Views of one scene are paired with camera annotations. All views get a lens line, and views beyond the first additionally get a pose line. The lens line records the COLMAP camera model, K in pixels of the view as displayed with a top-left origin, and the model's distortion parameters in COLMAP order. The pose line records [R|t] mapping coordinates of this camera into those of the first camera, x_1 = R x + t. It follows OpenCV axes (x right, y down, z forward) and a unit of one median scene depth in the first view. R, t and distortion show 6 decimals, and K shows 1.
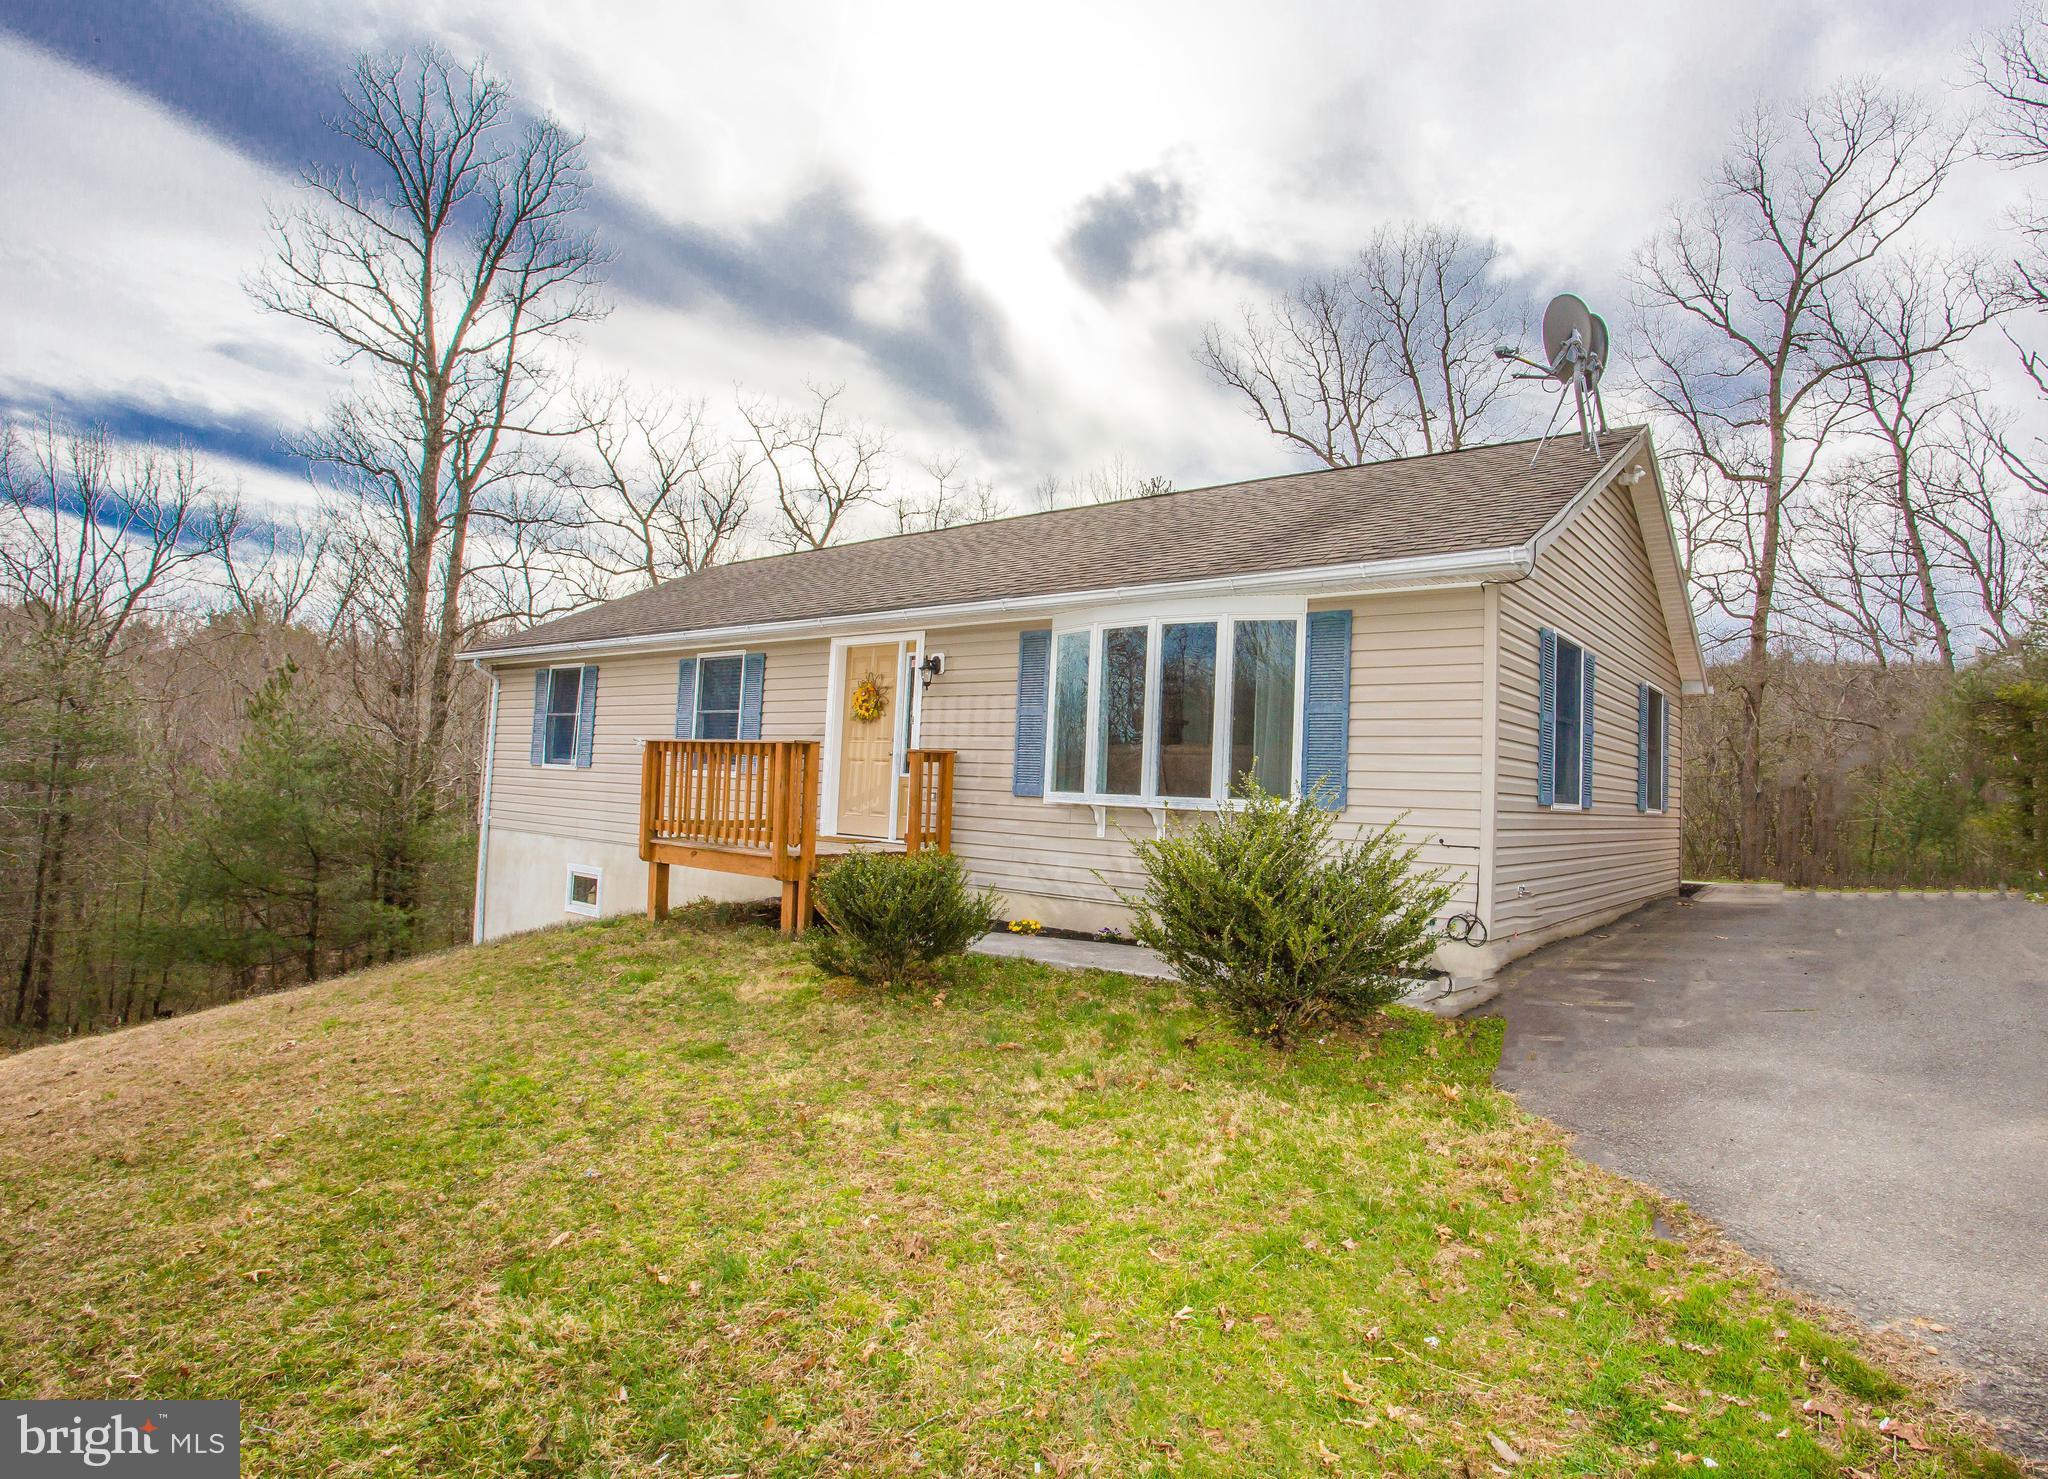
lens RADIAL K [[1019.2, 0, 1022.8], [0, 1019.2, 757.9], [0, 0, 1]] dist [-0.036589, -0.002069]
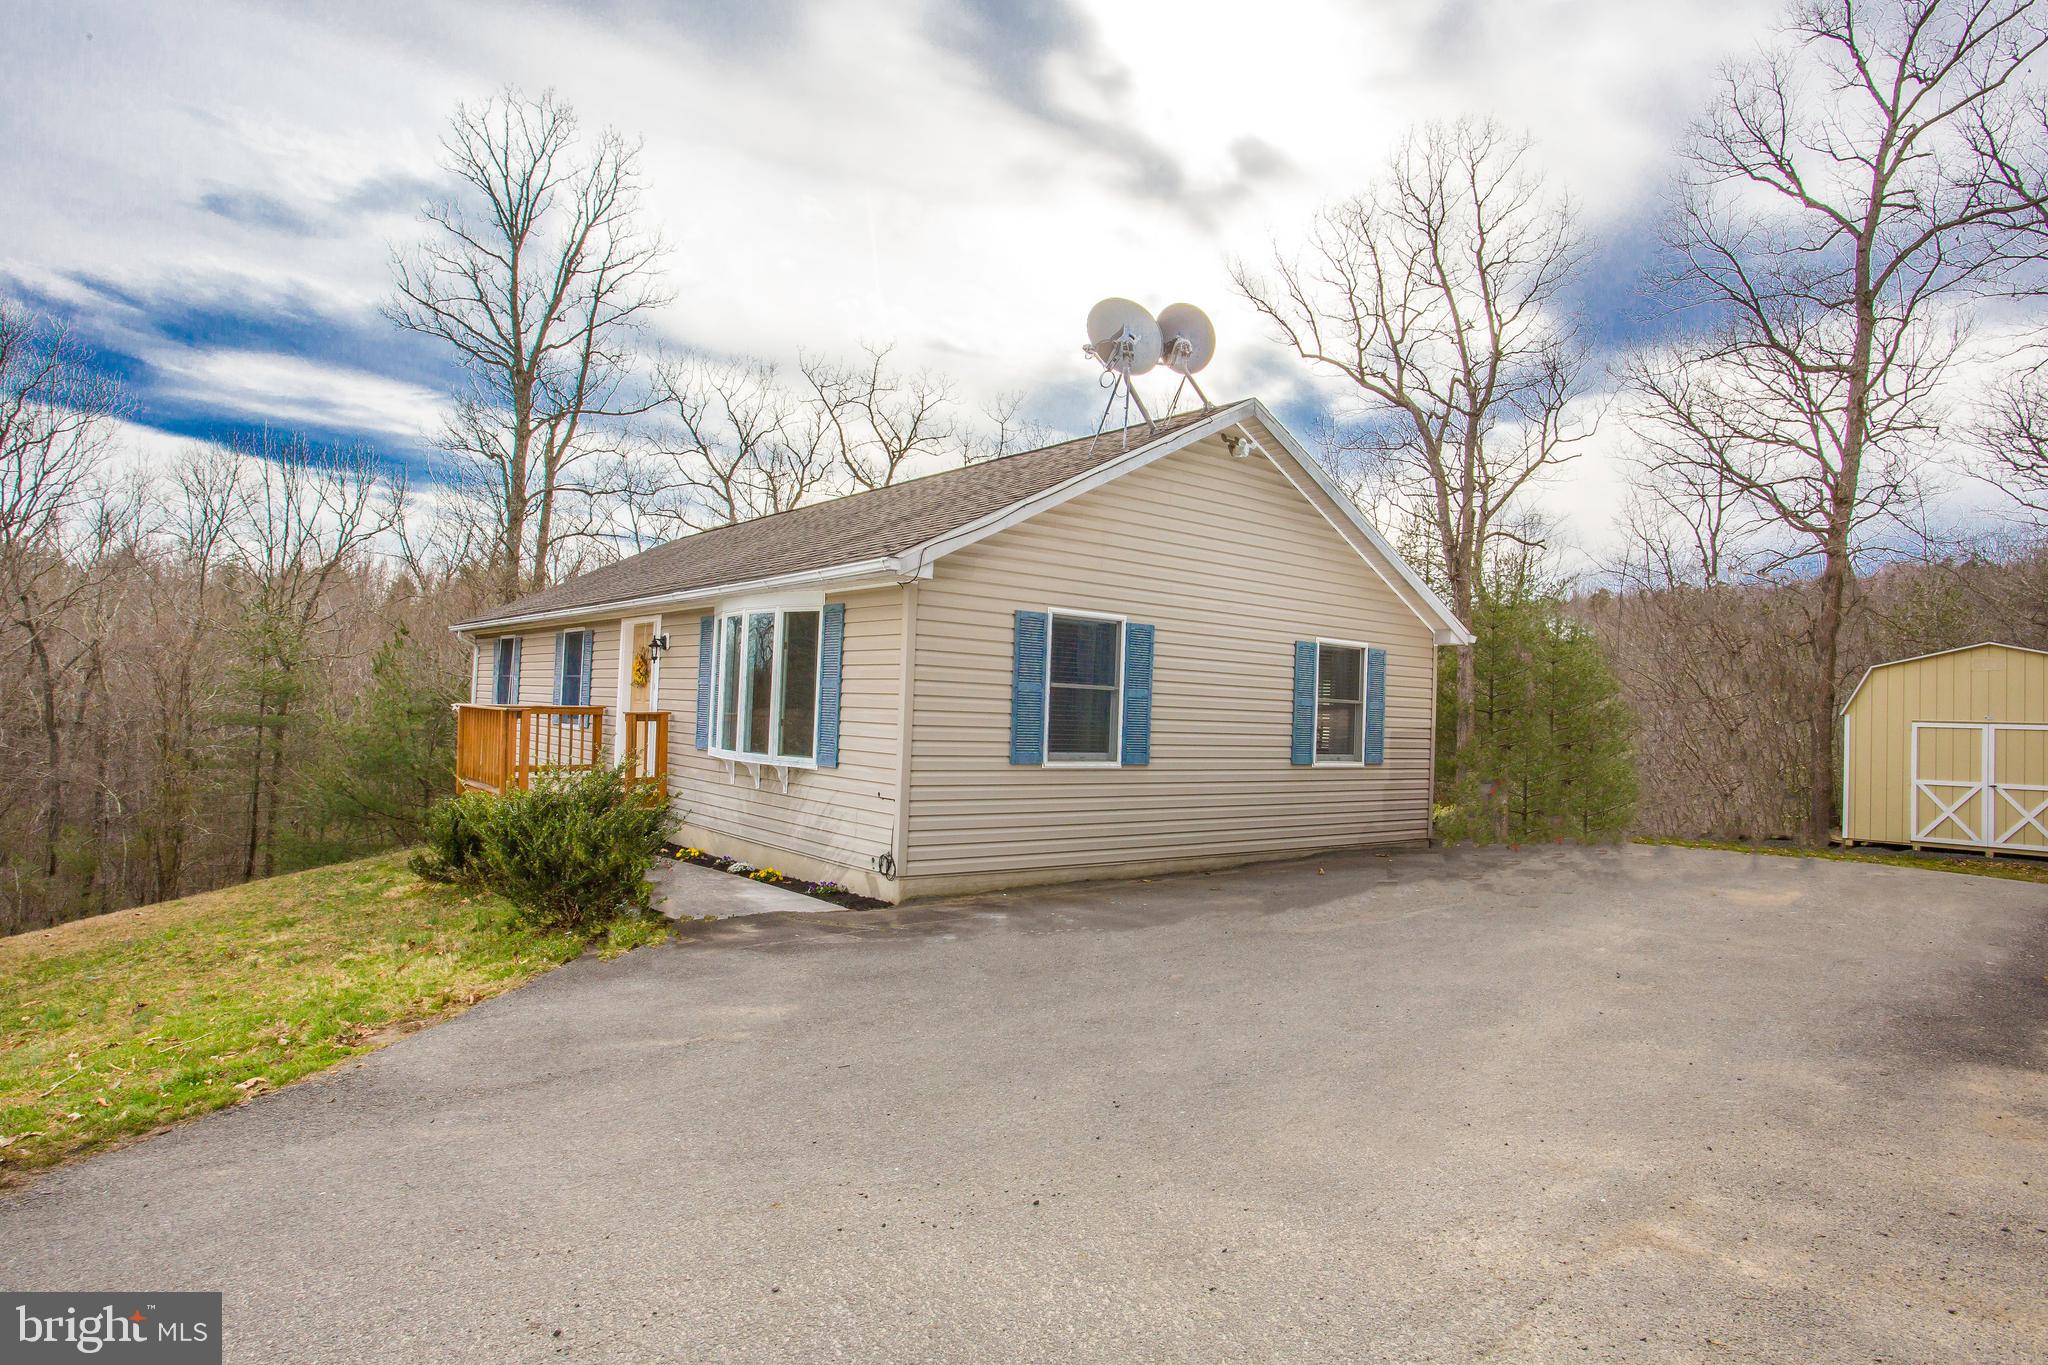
lens RADIAL K [[1086.5, 0, 1027.2], [0, 1086.5, 677.2], [0, 0, 1]] dist [-0.021355, 0.004132]
pose [[0.970542, -0.012401, -0.240612, 0.276309], [0.011323, 0.999919, -0.005861, -0.015053], [0.240665, 0.002964, 0.970604, -0.071312]]
